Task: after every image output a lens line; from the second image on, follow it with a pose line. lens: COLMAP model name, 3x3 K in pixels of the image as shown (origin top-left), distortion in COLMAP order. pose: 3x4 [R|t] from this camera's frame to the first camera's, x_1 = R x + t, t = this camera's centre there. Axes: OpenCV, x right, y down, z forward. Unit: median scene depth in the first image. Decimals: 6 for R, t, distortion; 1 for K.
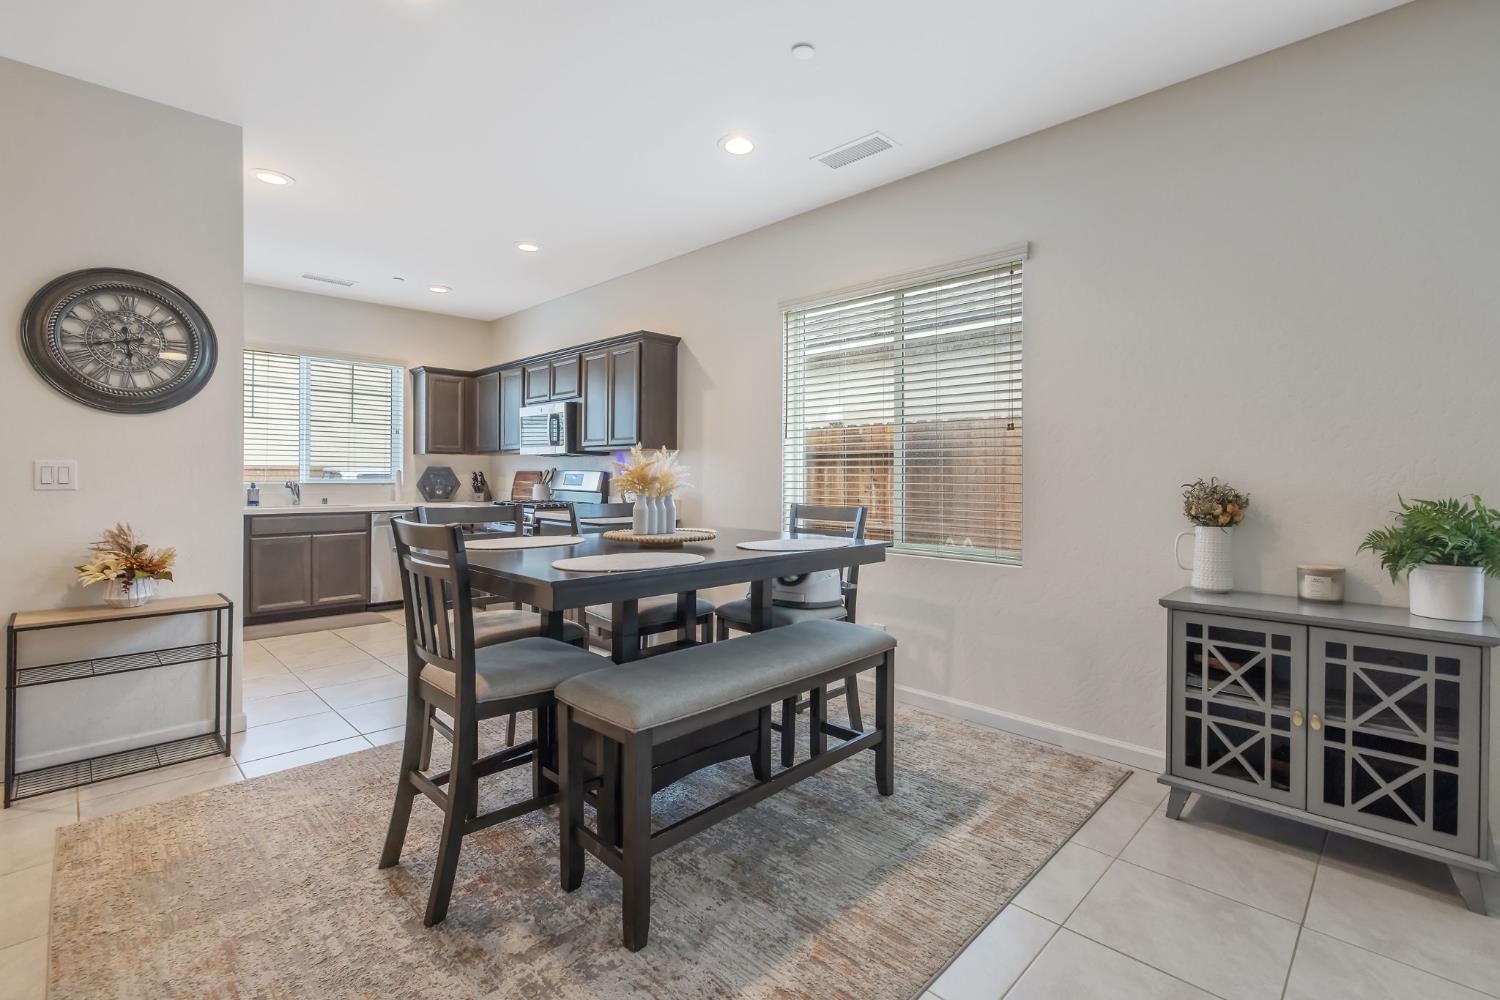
lens RADIAL K [[679.9, 0, 754.5], [0, 679.9, 477.8], [0, 0, 1]] dist [-0.006277, 0.001627]
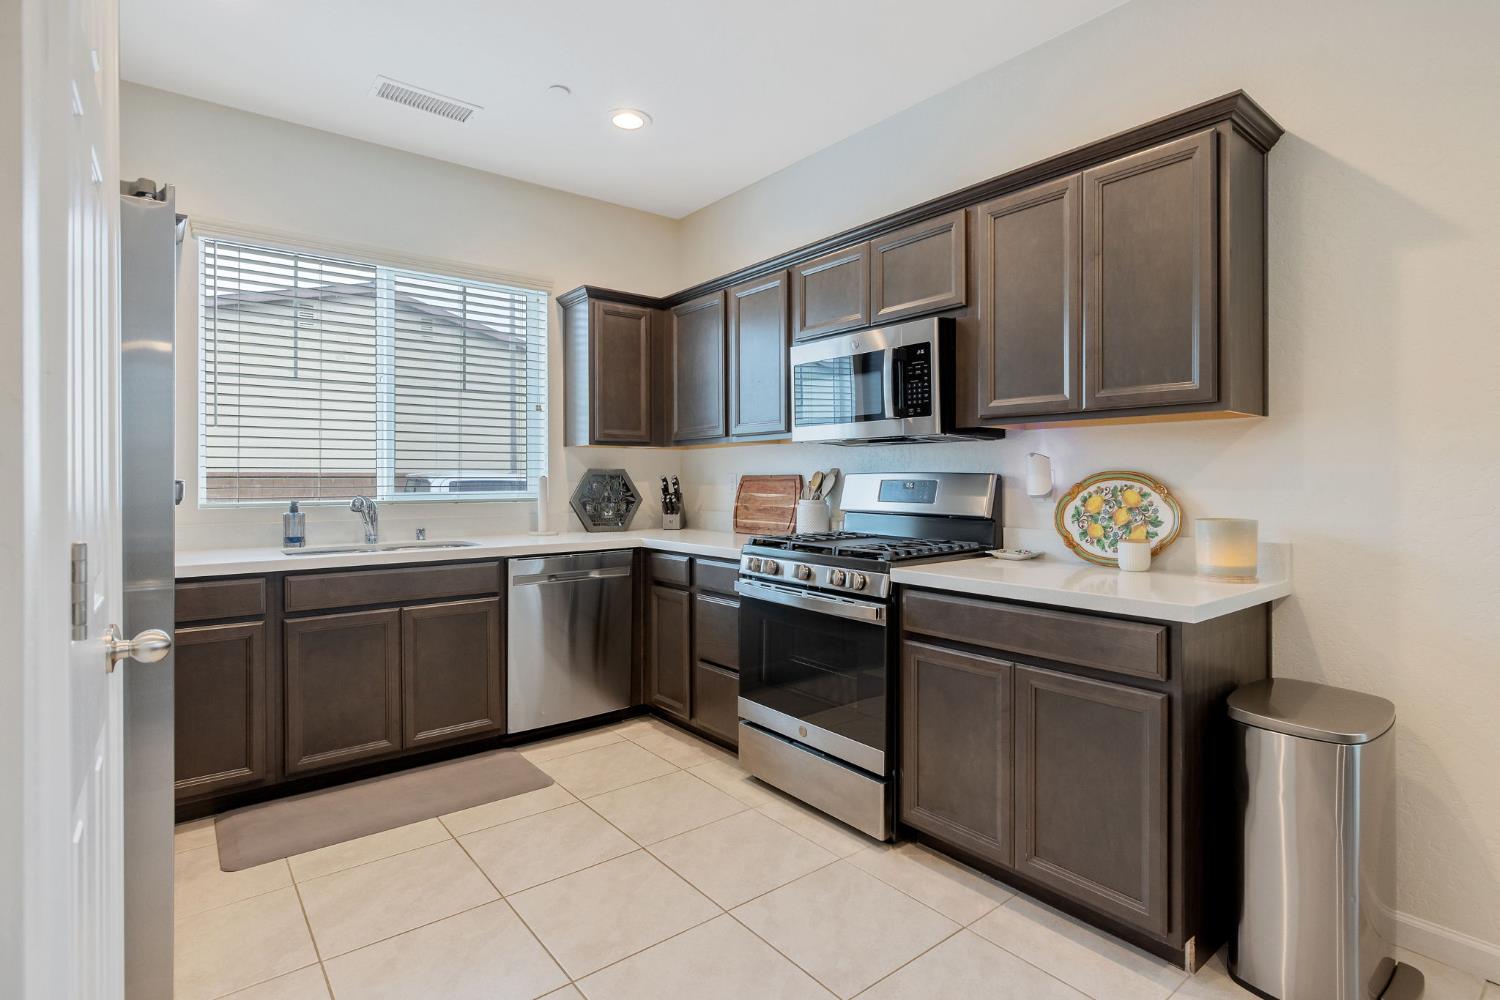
lens RADIAL K [[738.8, 0, 750.1], [0, 738.8, 479.9], [0, 0, 1]] dist [-0.001633, 0.000215]
pose [[0.992245, -0.009222, -0.123954, -0.652986], [0.009041, 0.999957, -0.002026, -0.011442], [0.123968, 0.000889, 0.992286, 0.976870]]
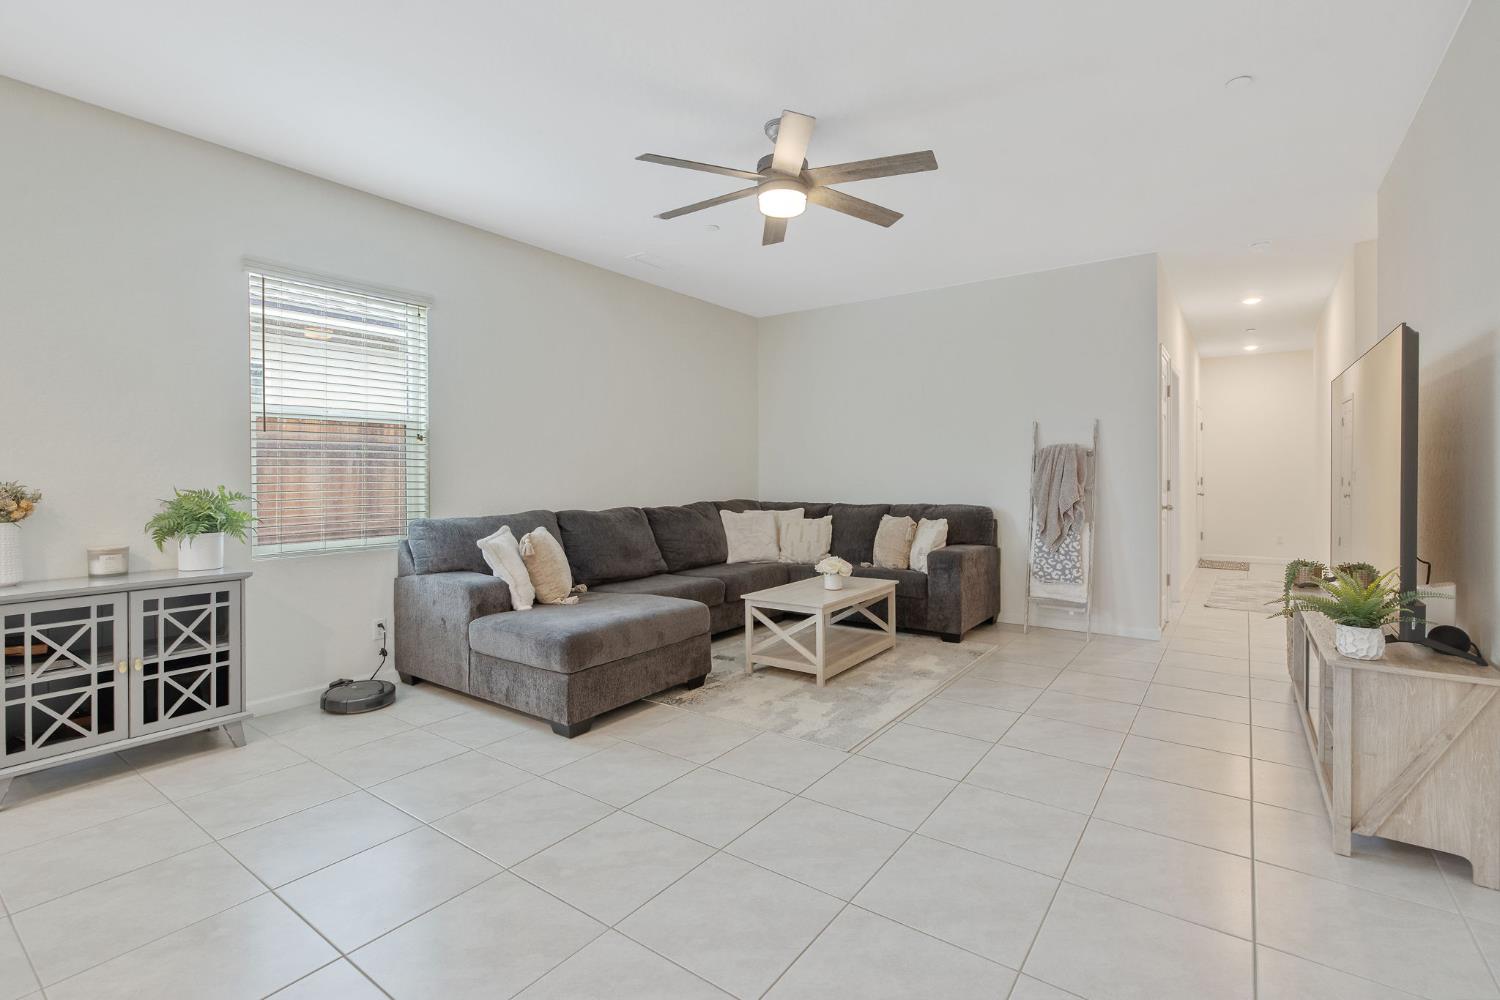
lens RADIAL K [[679.9, 0, 754.5], [0, 679.9, 477.8], [0, 0, 1]] dist [-0.006277, 0.001627]
pose [[-0.150500, -0.009069, 0.988568, -0.471747], [0.003733, 0.999946, 0.009742, -0.001727], [-0.988603, 0.005157, -0.150458, 0.025086]]
